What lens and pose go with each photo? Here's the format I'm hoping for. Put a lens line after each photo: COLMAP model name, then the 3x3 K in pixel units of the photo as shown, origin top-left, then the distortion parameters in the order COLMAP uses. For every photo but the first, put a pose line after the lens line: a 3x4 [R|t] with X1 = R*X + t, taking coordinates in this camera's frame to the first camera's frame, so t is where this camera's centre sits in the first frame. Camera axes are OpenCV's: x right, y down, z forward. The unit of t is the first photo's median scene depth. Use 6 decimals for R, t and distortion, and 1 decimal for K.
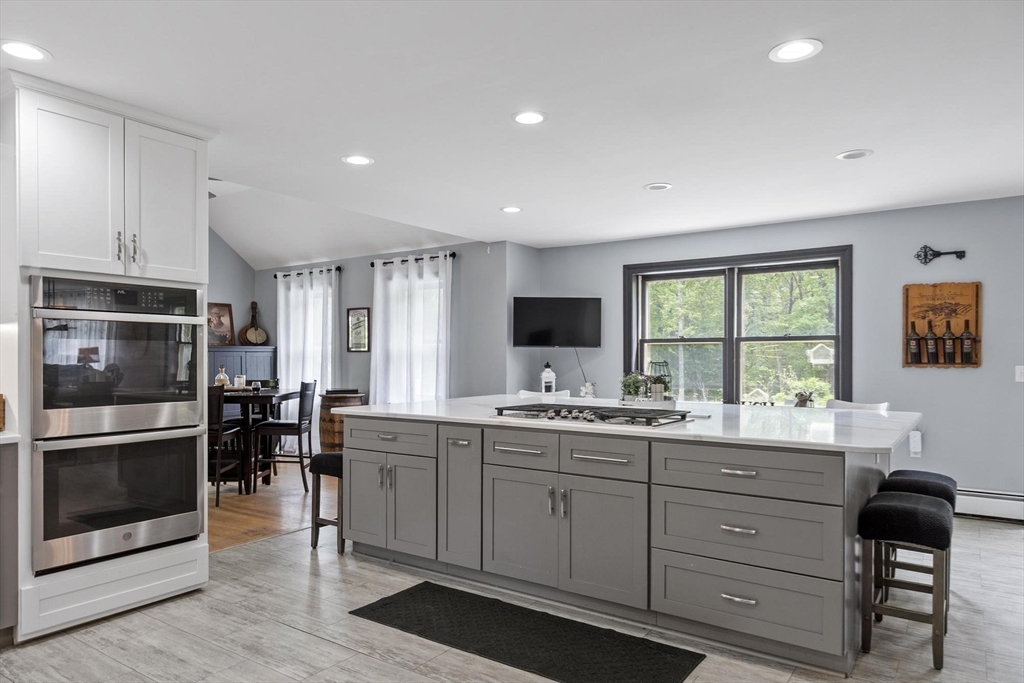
lens RADIAL K [[659.7, 0, 500.7], [0, 659.7, 361.8], [0, 0, 1]] dist [0.003331, 0.001776]
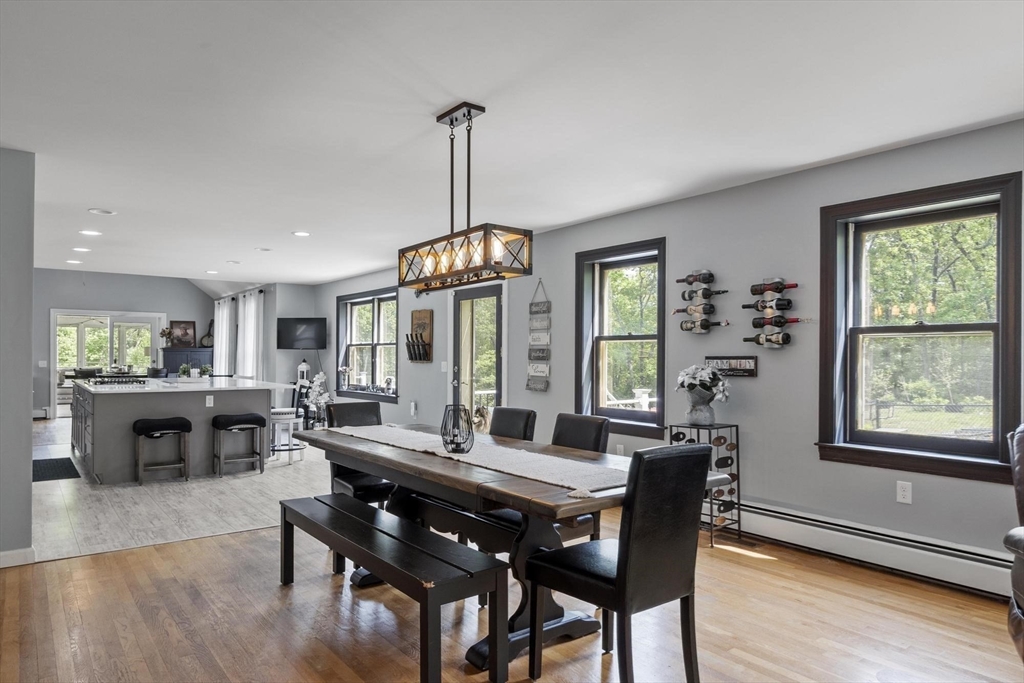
lens RADIAL K [[659.7, 0, 506.6], [0, 659.7, 350.1], [0, 0, 1]] dist [0.003331, 0.001776]
pose [[0.951184, -0.001447, -0.308621, 1.814733], [-0.002475, 0.999921, -0.012318, -0.003604], [0.308614, 0.012481, 0.951105, -0.614268]]
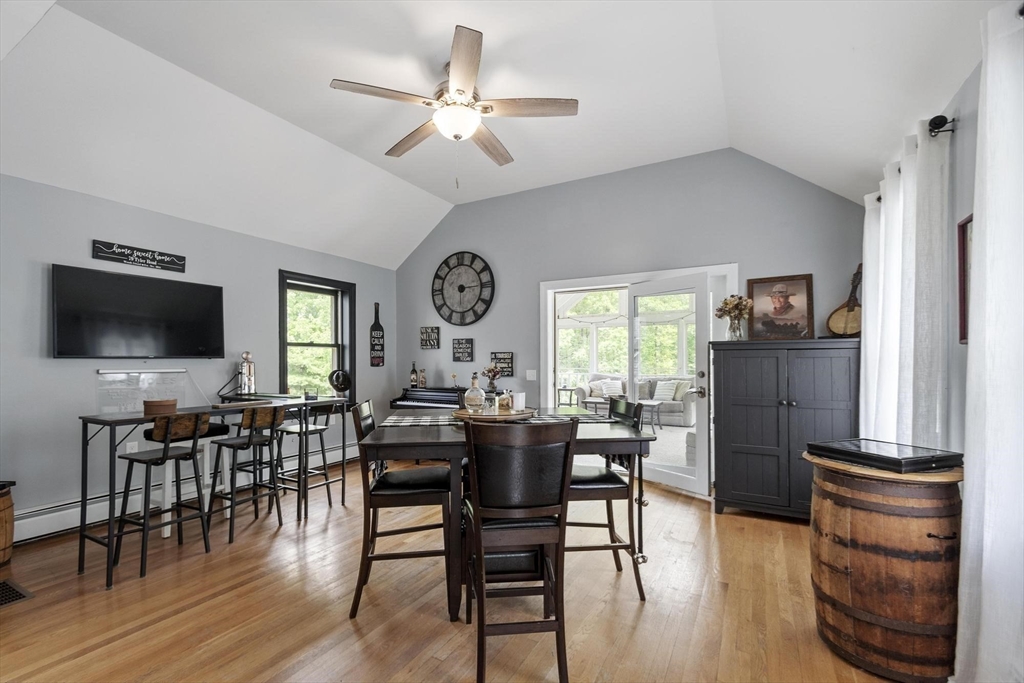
lens RADIAL K [[449.7, 0, 509.2], [0, 449.7, 363.5], [0, 0, 1]] dist [0.006916, -0.002454]
pose [[0.120525, 0.011269, -0.992646, -0.037431], [-0.003961, 0.999933, 0.010871, -0.014379], [0.992702, 0.002622, 0.120562, 1.538971]]
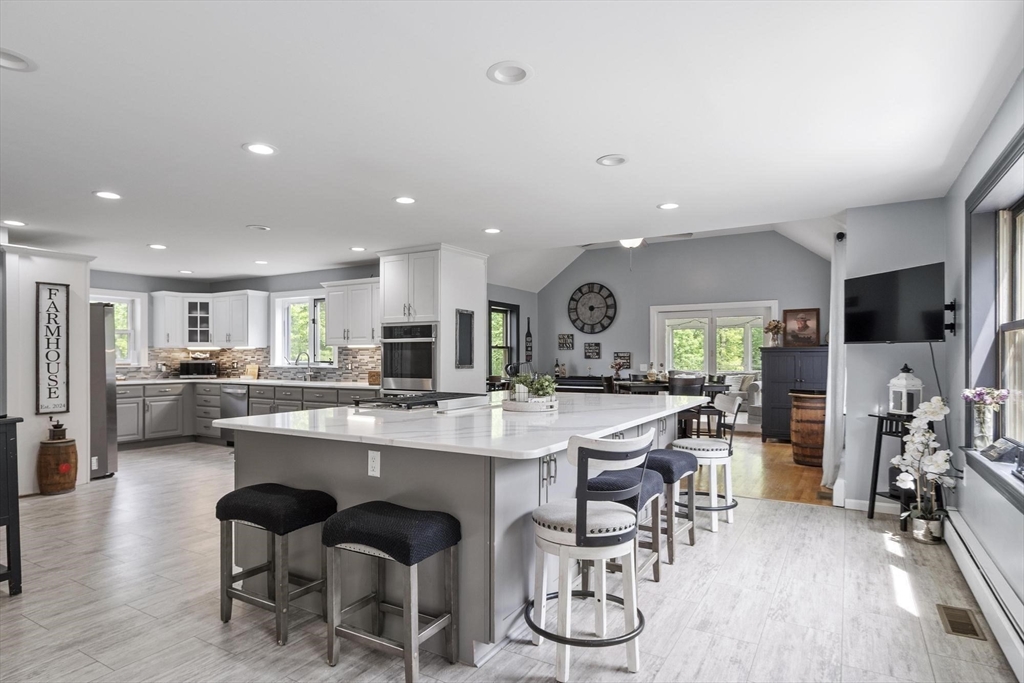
lens RADIAL K [[568.9, 0, 507.4], [0, 568.9, 364.3], [0, 0, 1]] dist [-0.007322, -0.000449]
pose [[0.077649, 0.012398, -0.996904, 1.144161], [-0.006161, 0.999910, 0.011956, -0.007305], [0.996962, 0.005213, 0.077719, 0.953252]]
